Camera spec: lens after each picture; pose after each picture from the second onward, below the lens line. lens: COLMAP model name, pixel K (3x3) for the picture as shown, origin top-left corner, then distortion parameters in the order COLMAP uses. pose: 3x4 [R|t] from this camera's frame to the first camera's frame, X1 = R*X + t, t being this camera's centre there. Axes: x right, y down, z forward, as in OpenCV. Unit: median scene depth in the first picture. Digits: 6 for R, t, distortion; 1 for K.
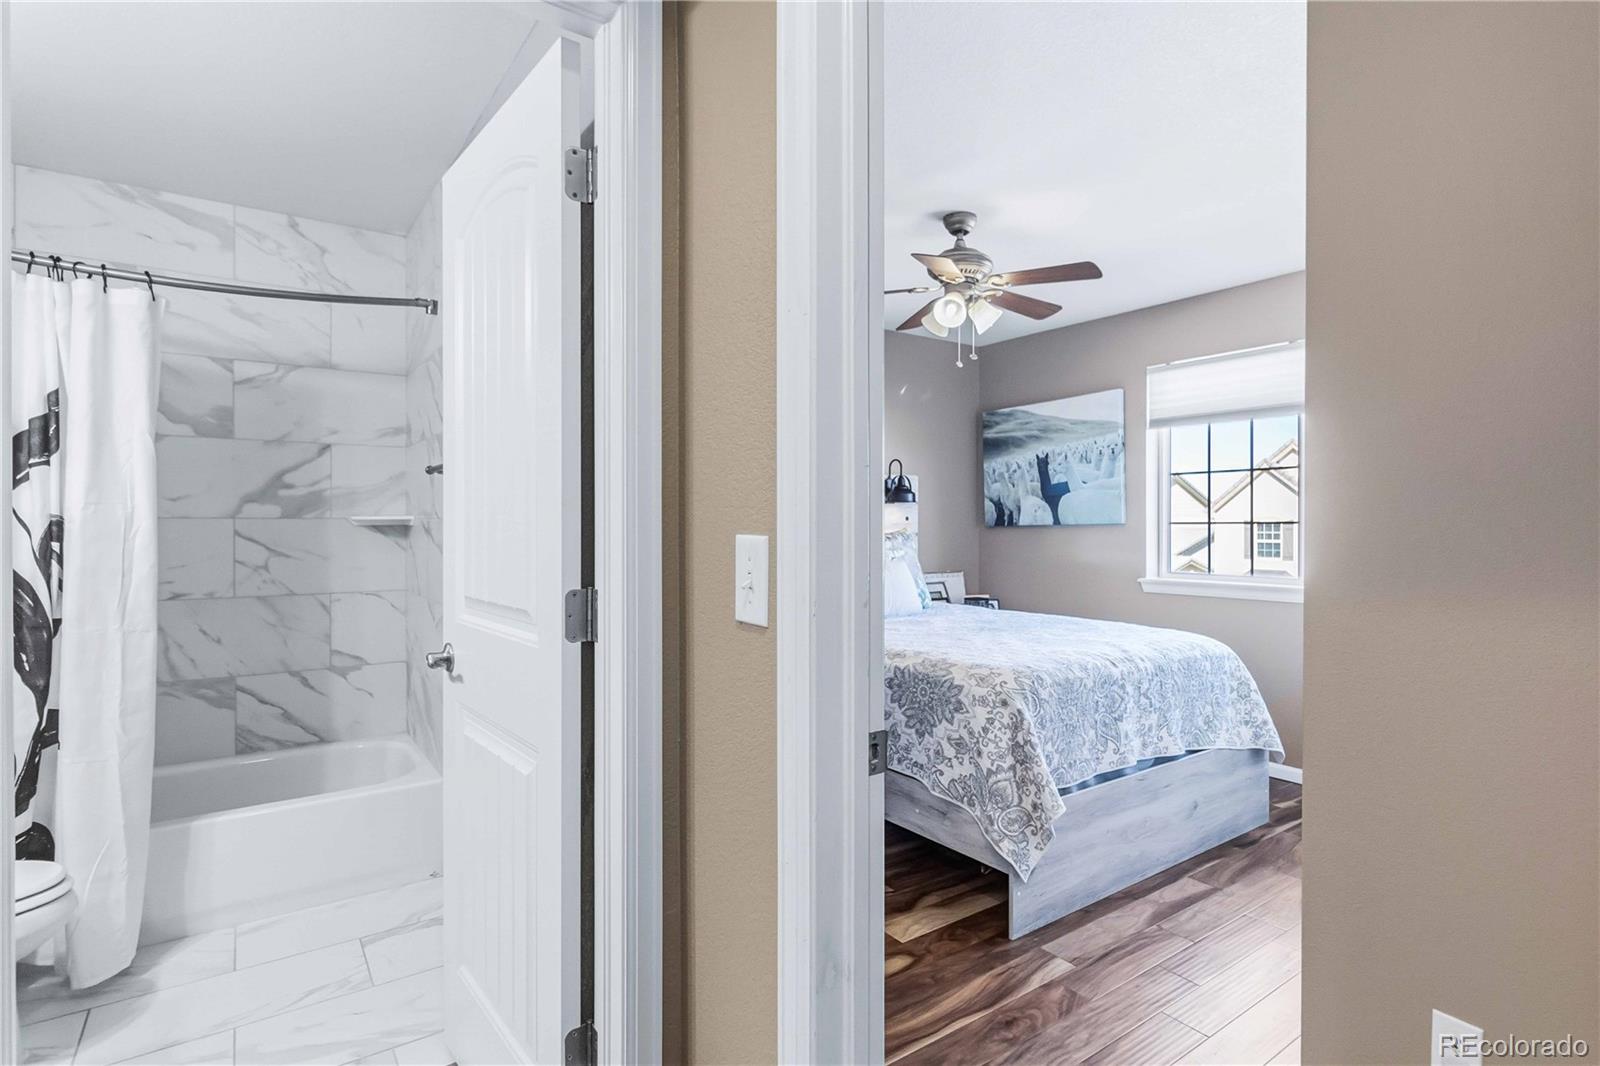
lens RADIAL K [[785.2, 0, 800.3], [0, 785.2, 529.2], [0, 0, 1]] dist [0.000016, -0.000407]
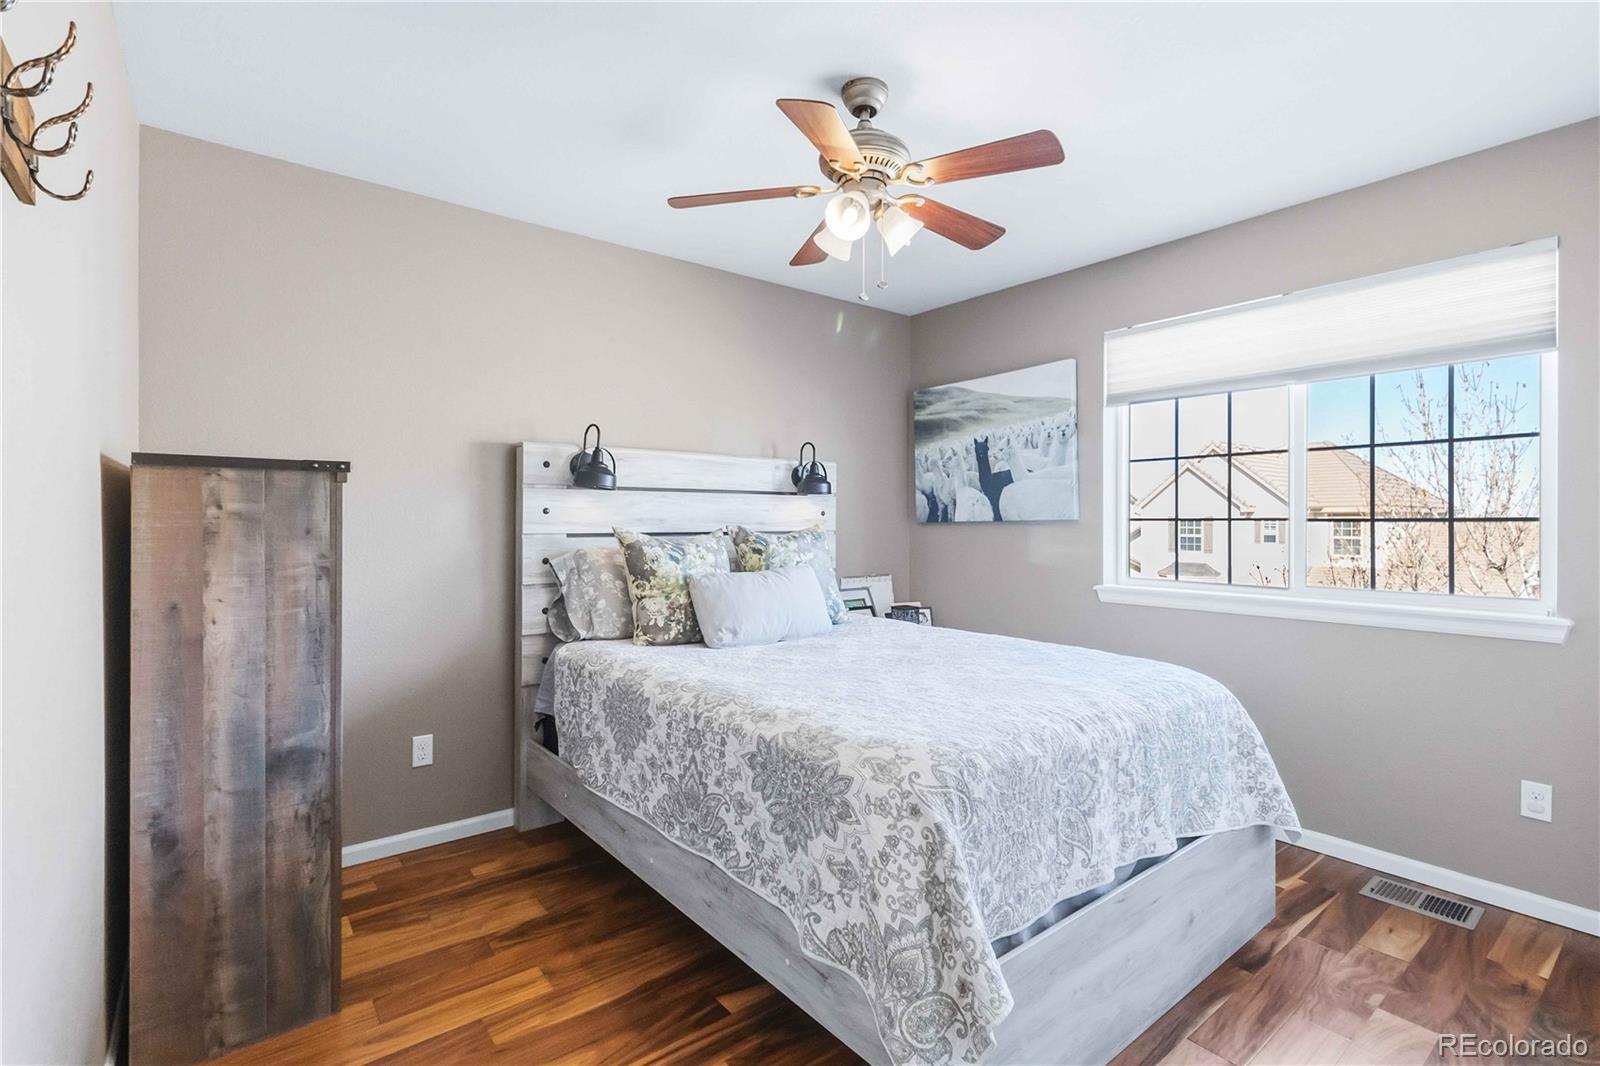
lens RADIAL K [[751.9, 0, 799.3], [0, 751.9, 521.8], [0, 0, 1]] dist [0.002874, -0.000250]
pose [[0.998319, 0.001033, 0.057945, 0.137832], [-0.000845, 0.999994, -0.003258, -0.004433], [-0.057948, 0.003204, 0.998314, 0.423470]]
